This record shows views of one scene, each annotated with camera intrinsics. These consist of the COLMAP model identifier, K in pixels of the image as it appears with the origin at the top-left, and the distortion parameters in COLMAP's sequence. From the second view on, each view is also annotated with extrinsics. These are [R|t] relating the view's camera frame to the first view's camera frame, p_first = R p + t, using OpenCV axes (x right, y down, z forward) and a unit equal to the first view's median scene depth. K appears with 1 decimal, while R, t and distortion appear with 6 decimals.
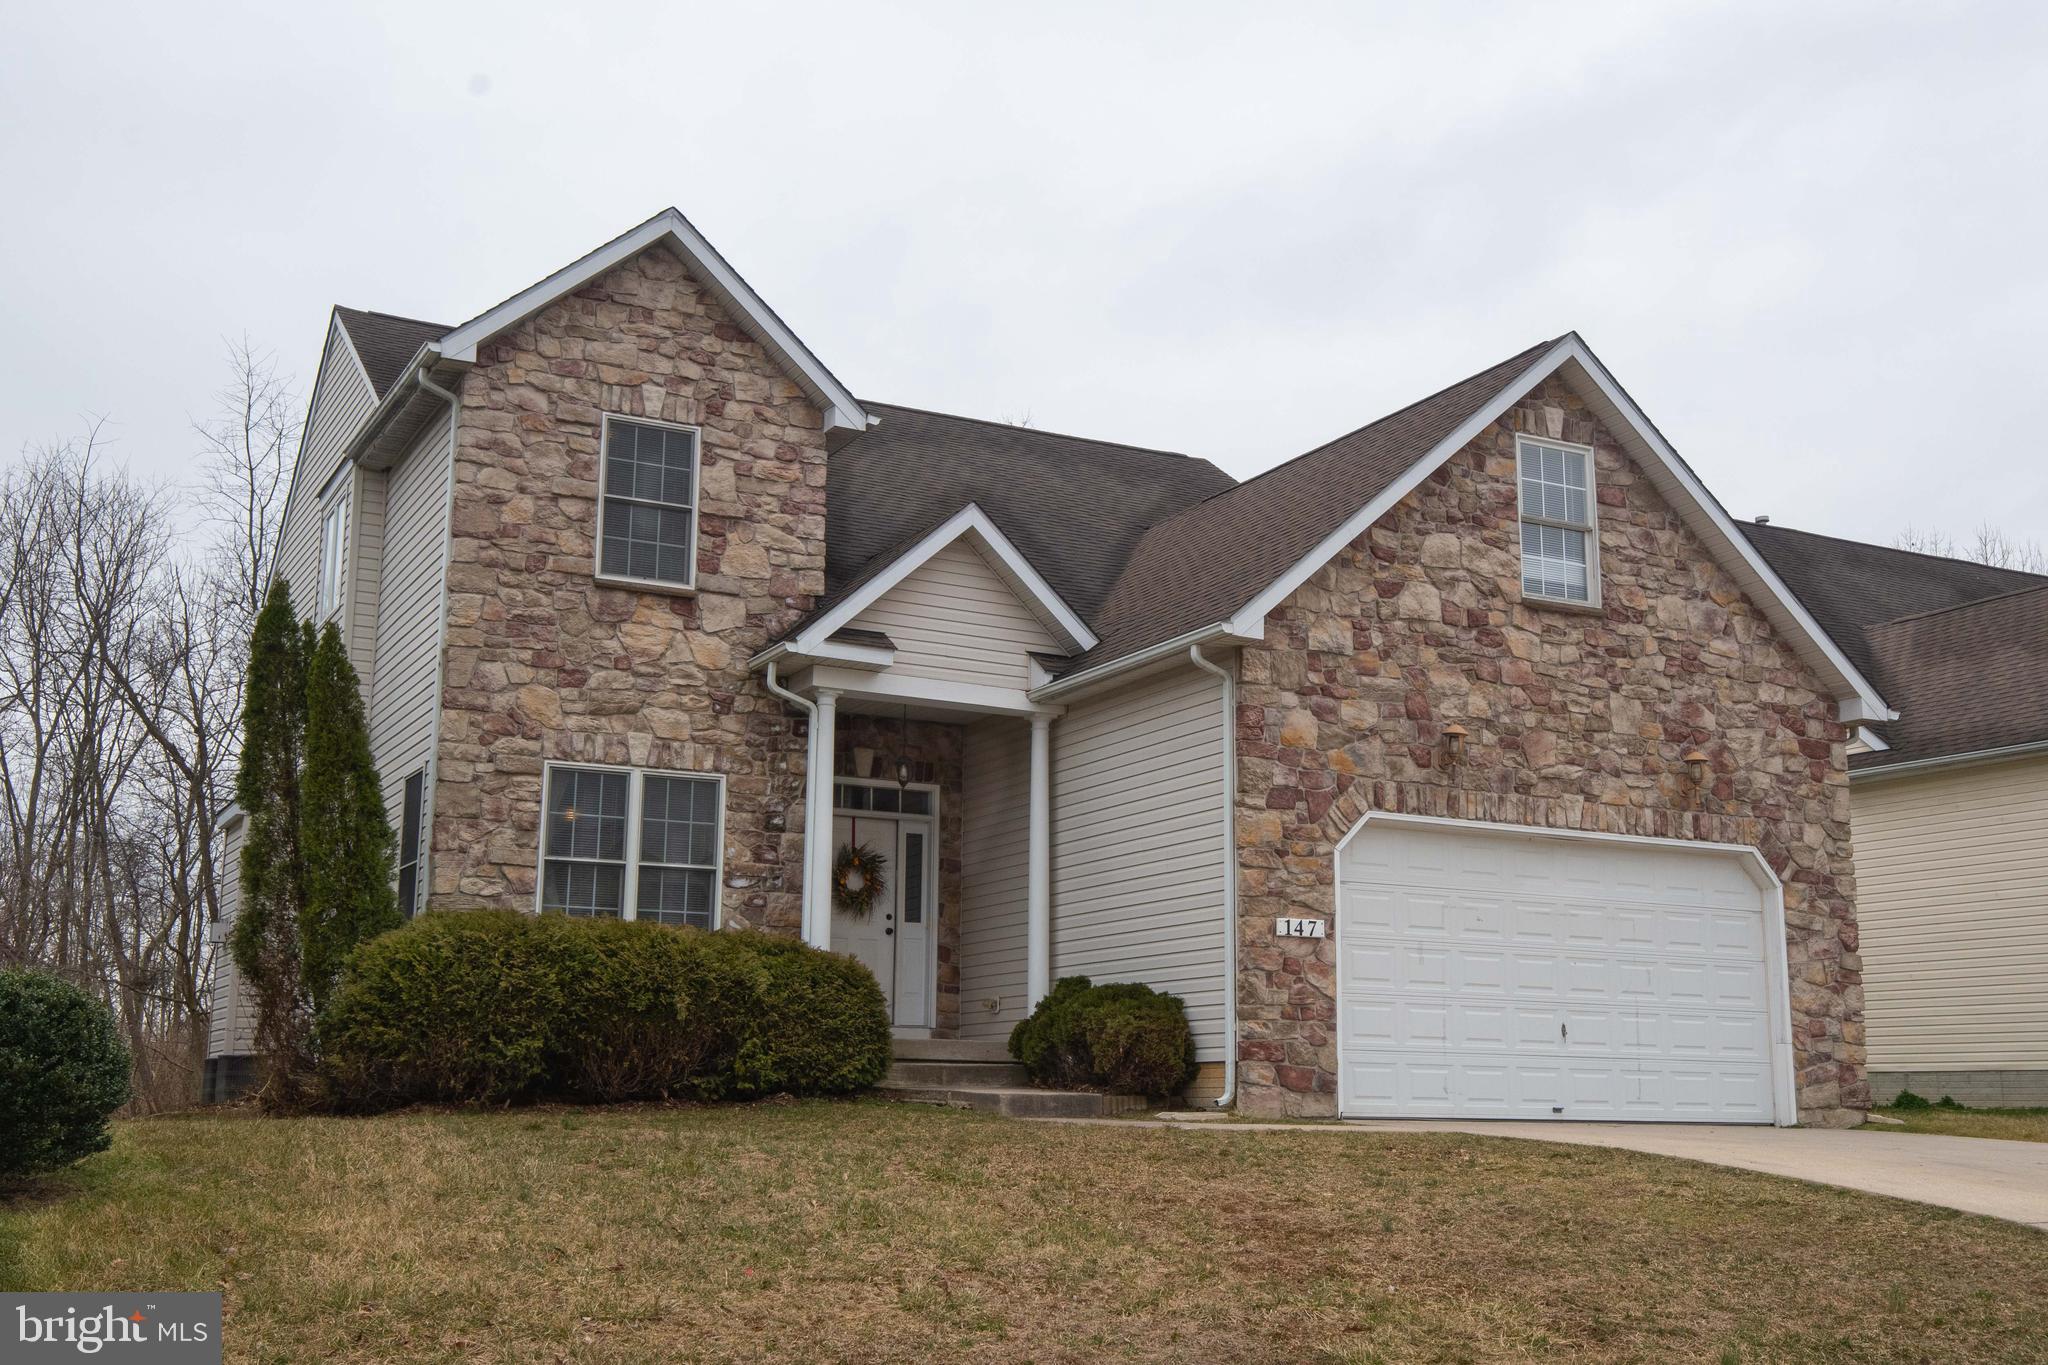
lens RADIAL K [[2138.2, 0, 1024.5], [0, 2138.2, 684.1], [0, 0, 1]] dist [0.061916, 0.000000]
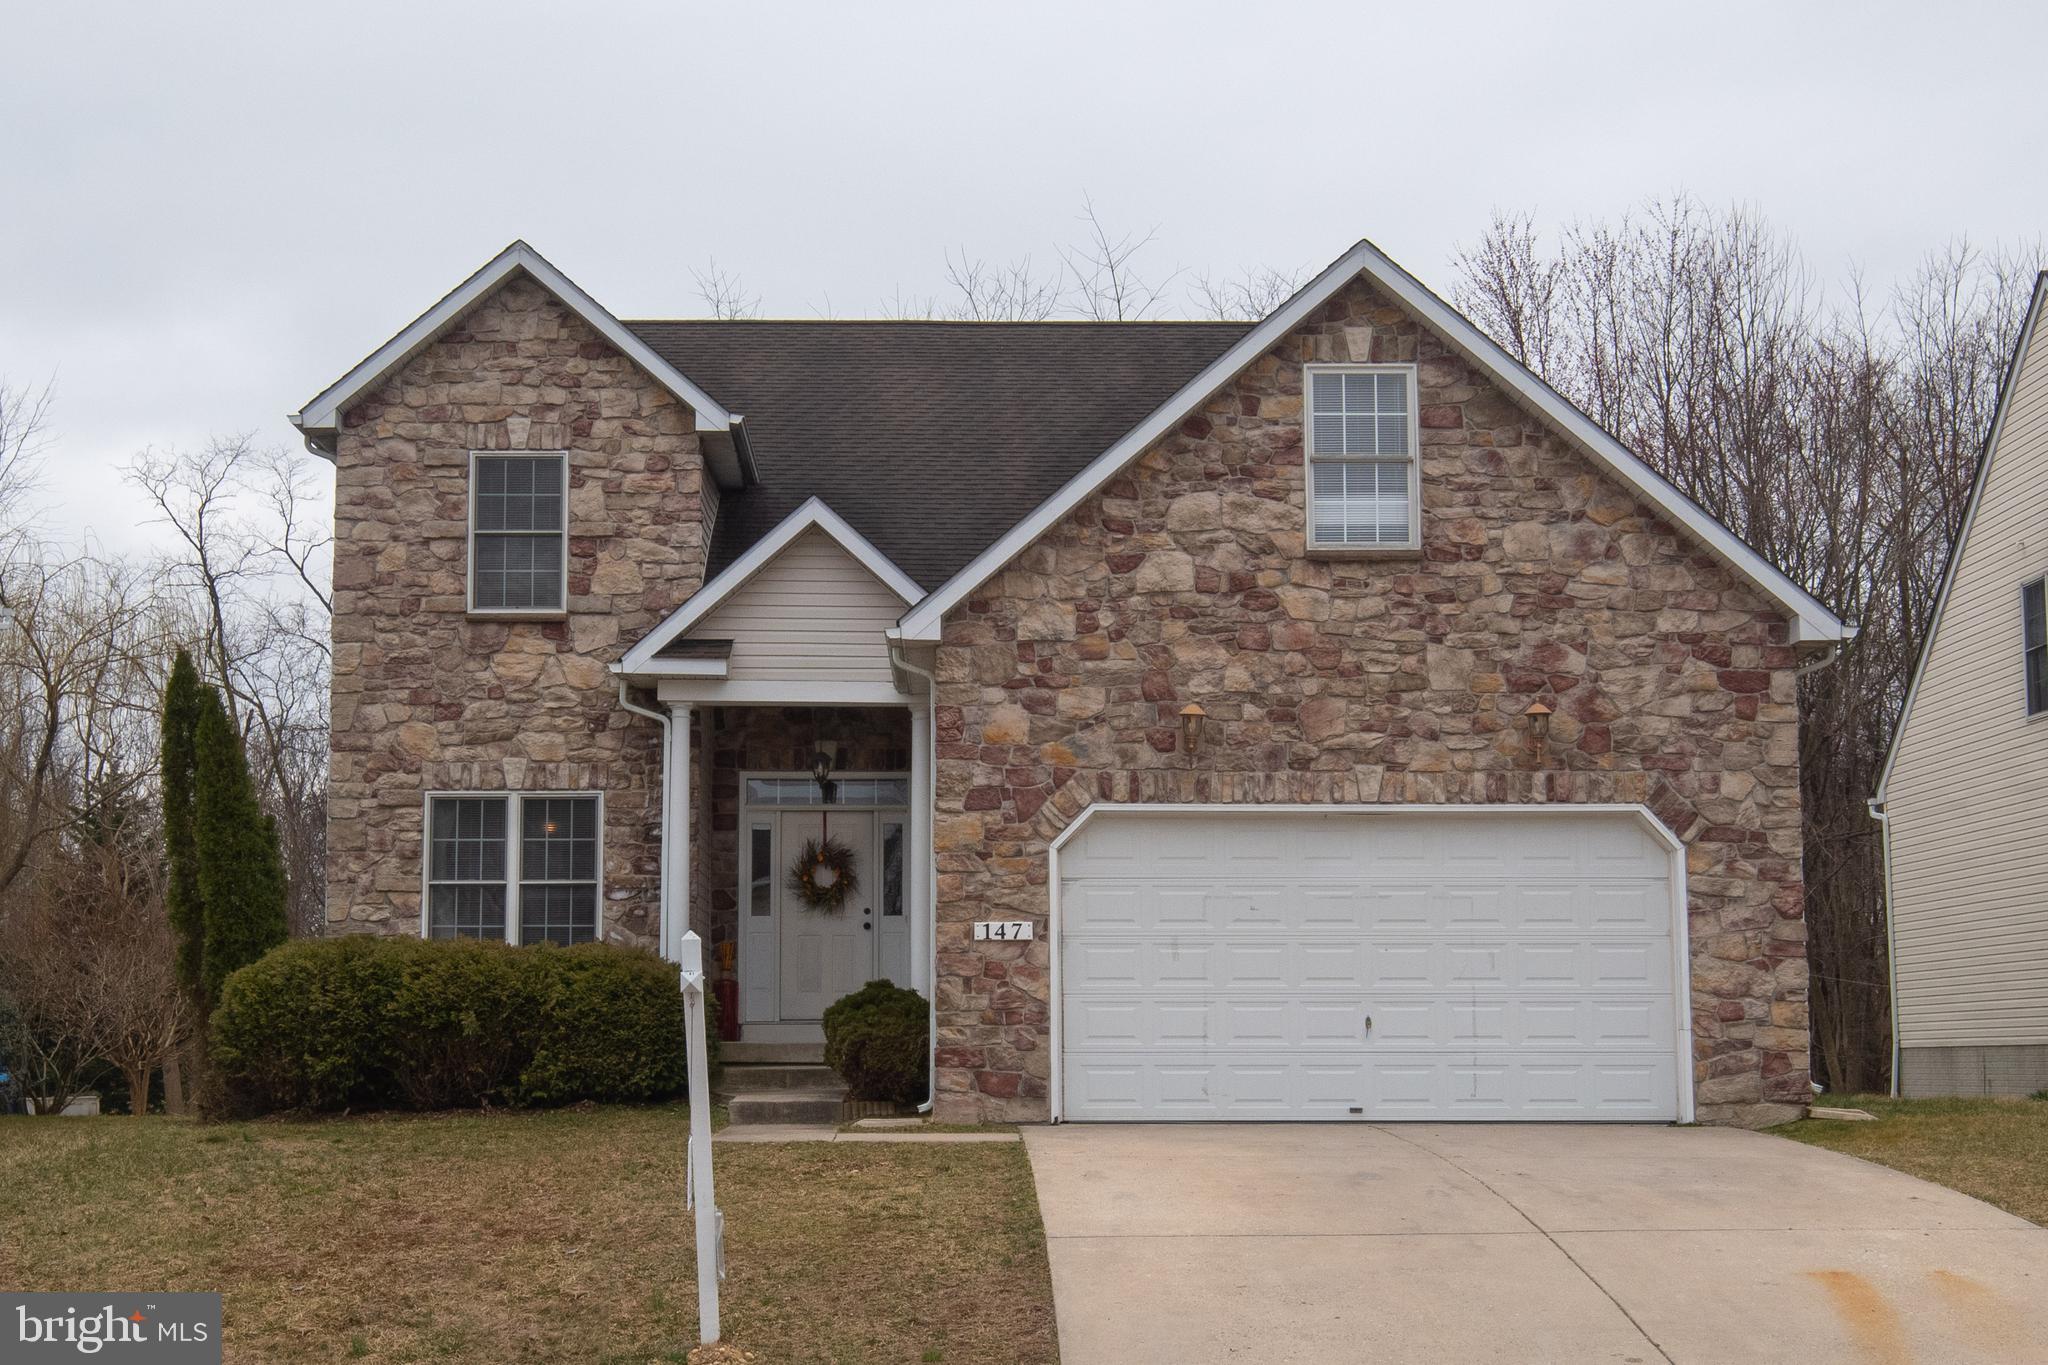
lens RADIAL K [[2845.9, 0, 977.8], [0, 2845.9, 712.9], [0, 0, 1]] dist [0.048555, 0.000000]
pose [[0.889868, -0.065376, -0.451510, 0.646541], [0.099473, 0.993672, 0.052169, -0.048775], [0.445243, -0.091336, 0.890739, -0.136771]]
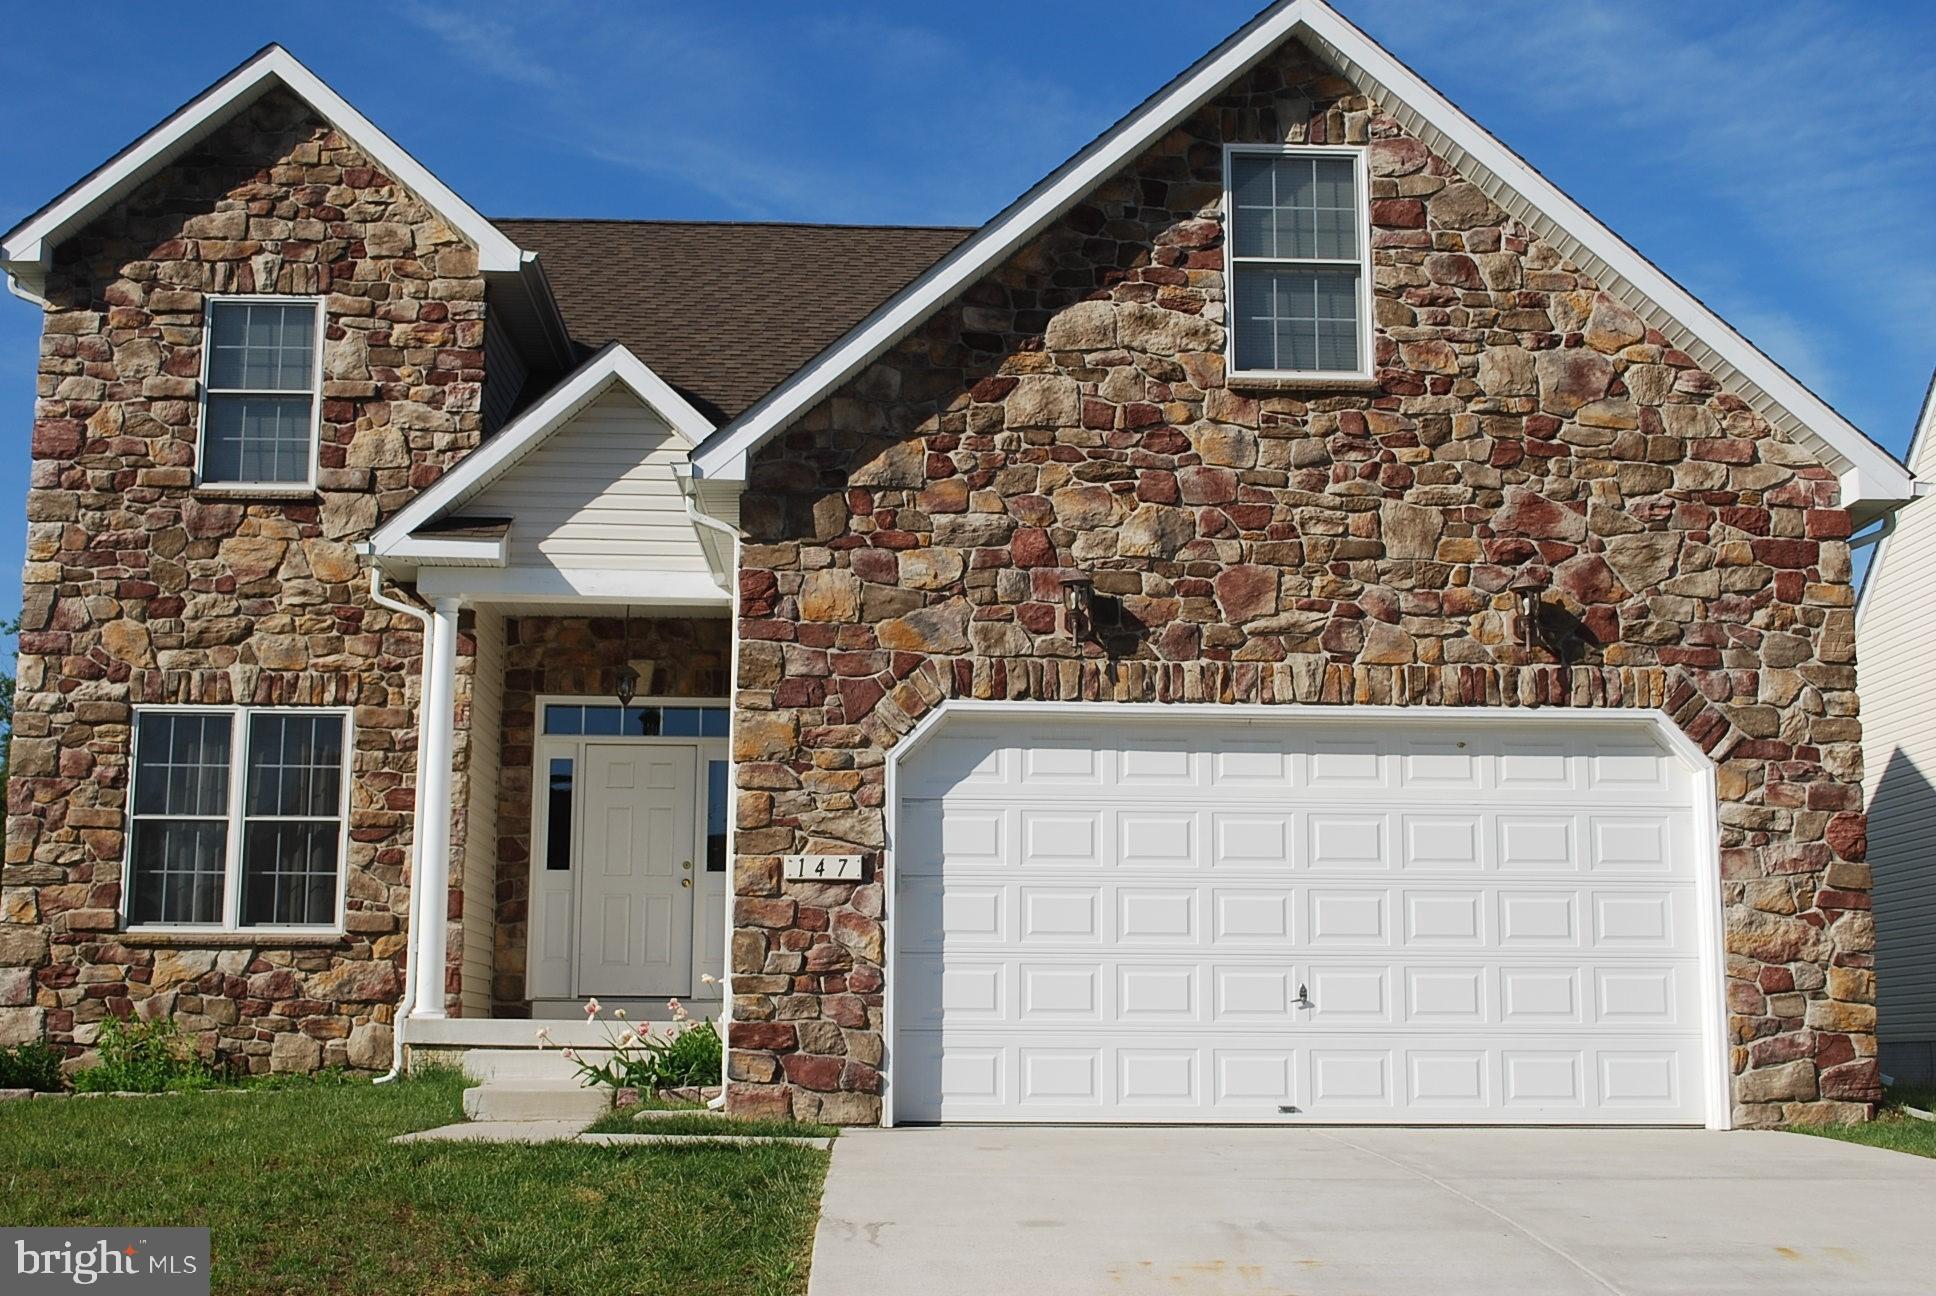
lens RADIAL K [[2462.7, 0, 976.1], [0, 2462.7, 626.7], [0, 0, 1]] dist [-0.039562, 0.000000]
pose [[0.902726, -0.080258, -0.422663, 0.490022], [0.087359, 0.996174, -0.002578, 0.035296], [0.421253, -0.034596, 0.906283, 0.239118]]
